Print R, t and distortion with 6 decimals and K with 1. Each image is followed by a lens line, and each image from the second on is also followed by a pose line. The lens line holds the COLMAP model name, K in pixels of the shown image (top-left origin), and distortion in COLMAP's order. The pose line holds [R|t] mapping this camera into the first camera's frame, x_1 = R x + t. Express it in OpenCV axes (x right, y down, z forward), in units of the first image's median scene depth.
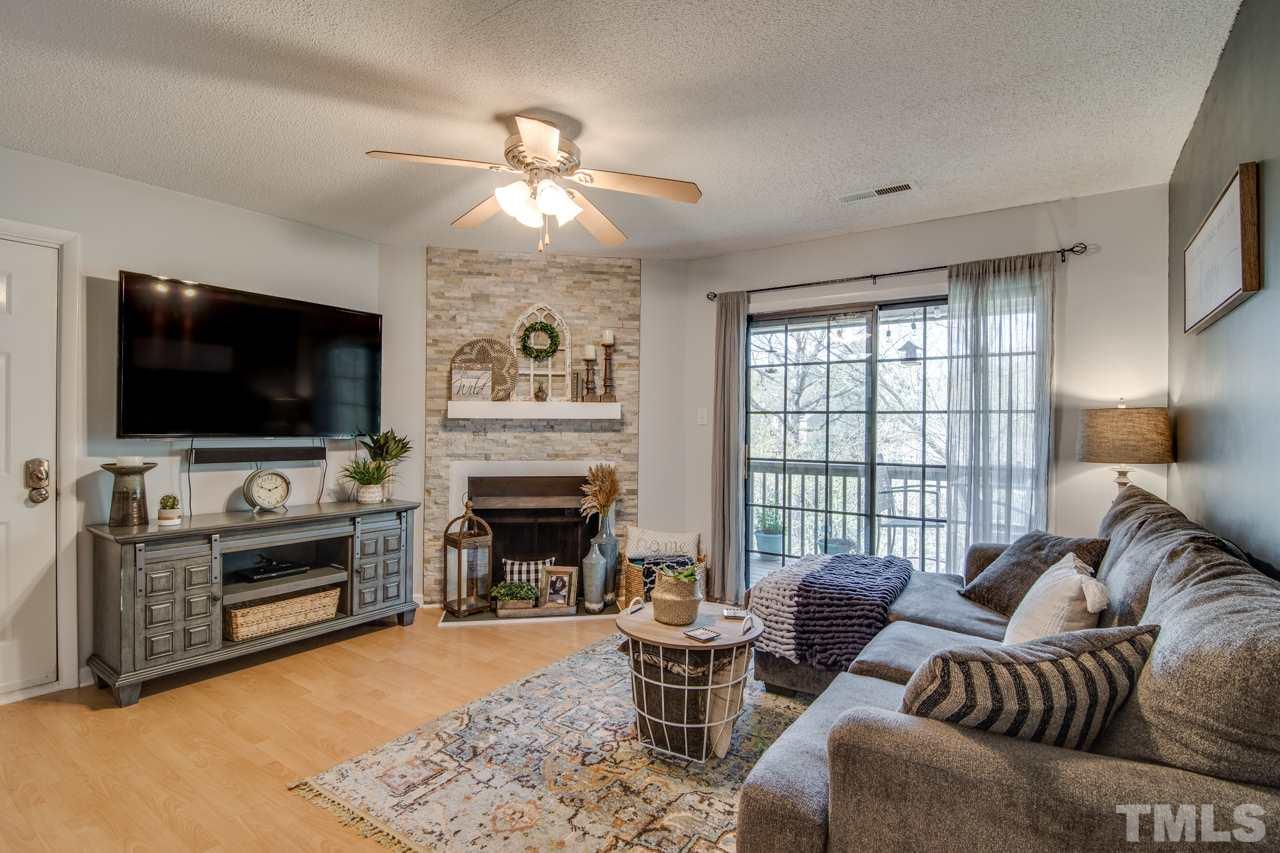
lens RADIAL K [[621.5, 0, 644.7], [0, 621.5, 429.4], [0, 0, 1]] dist [-0.011198, -0.005645]
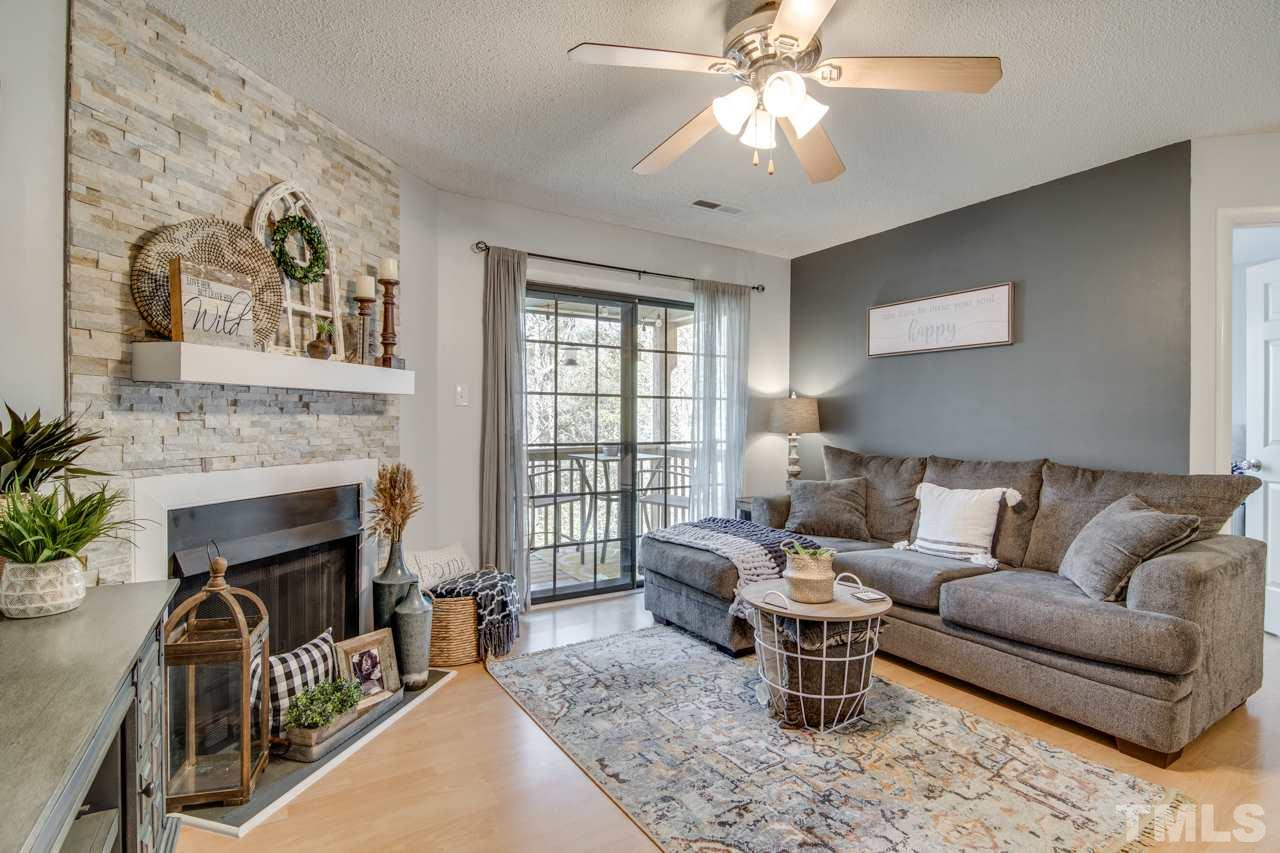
lens RADIAL K [[621.5, 0, 645.6], [0, 621.5, 426.1], [0, 0, 1]] dist [-0.011198, -0.005645]
pose [[0.398214, -0.015340, 0.917164, -0.565150], [0.002537, 0.999875, 0.015622, 0.007728], [-0.917289, -0.003894, 0.398203, 0.497932]]
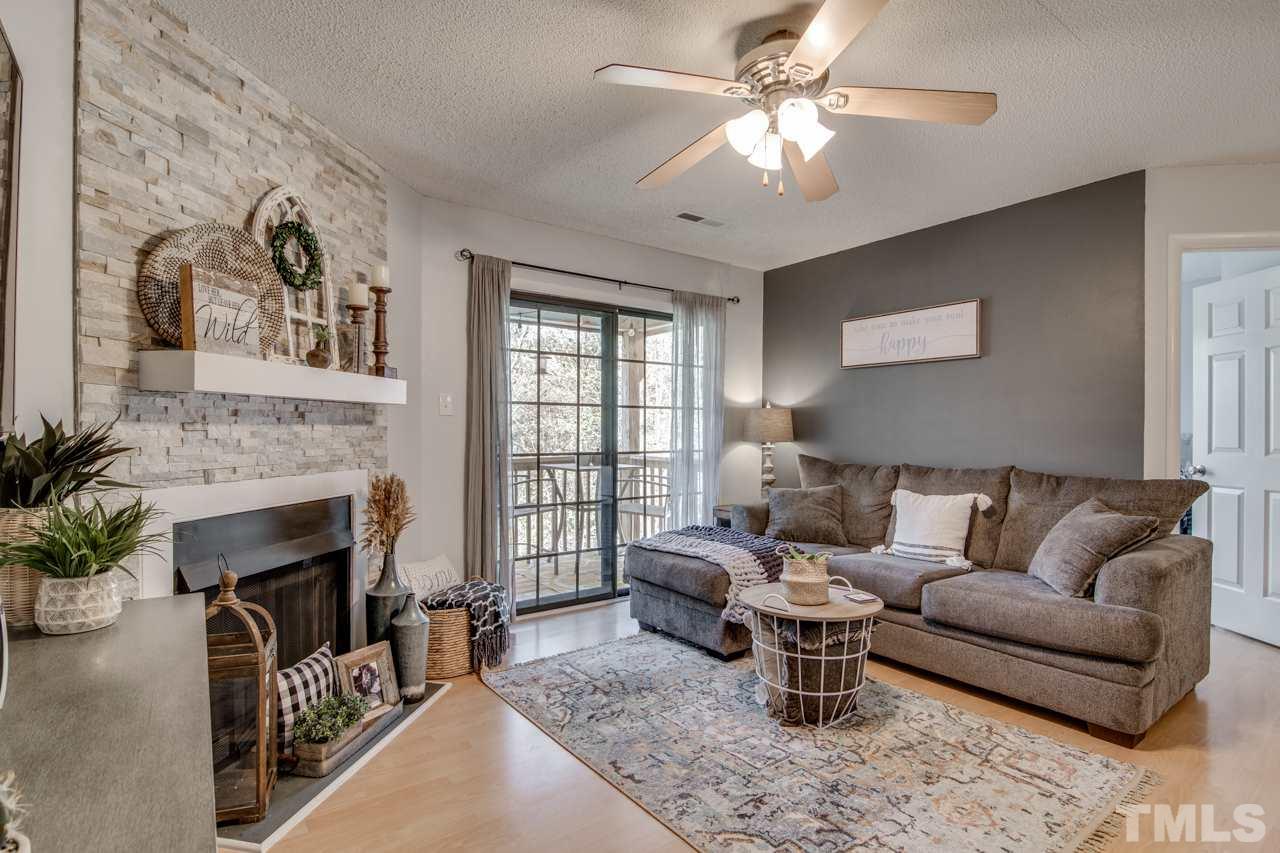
lens RADIAL K [[621.5, 0, 641.6], [0, 621.5, 439.6], [0, 0, 1]] dist [-0.011198, -0.005645]
pose [[0.329037, -0.021547, 0.944071, -0.595139], [0.003942, 0.999762, 0.021444, 0.007674], [-0.944309, -0.003335, 0.329043, 0.540384]]
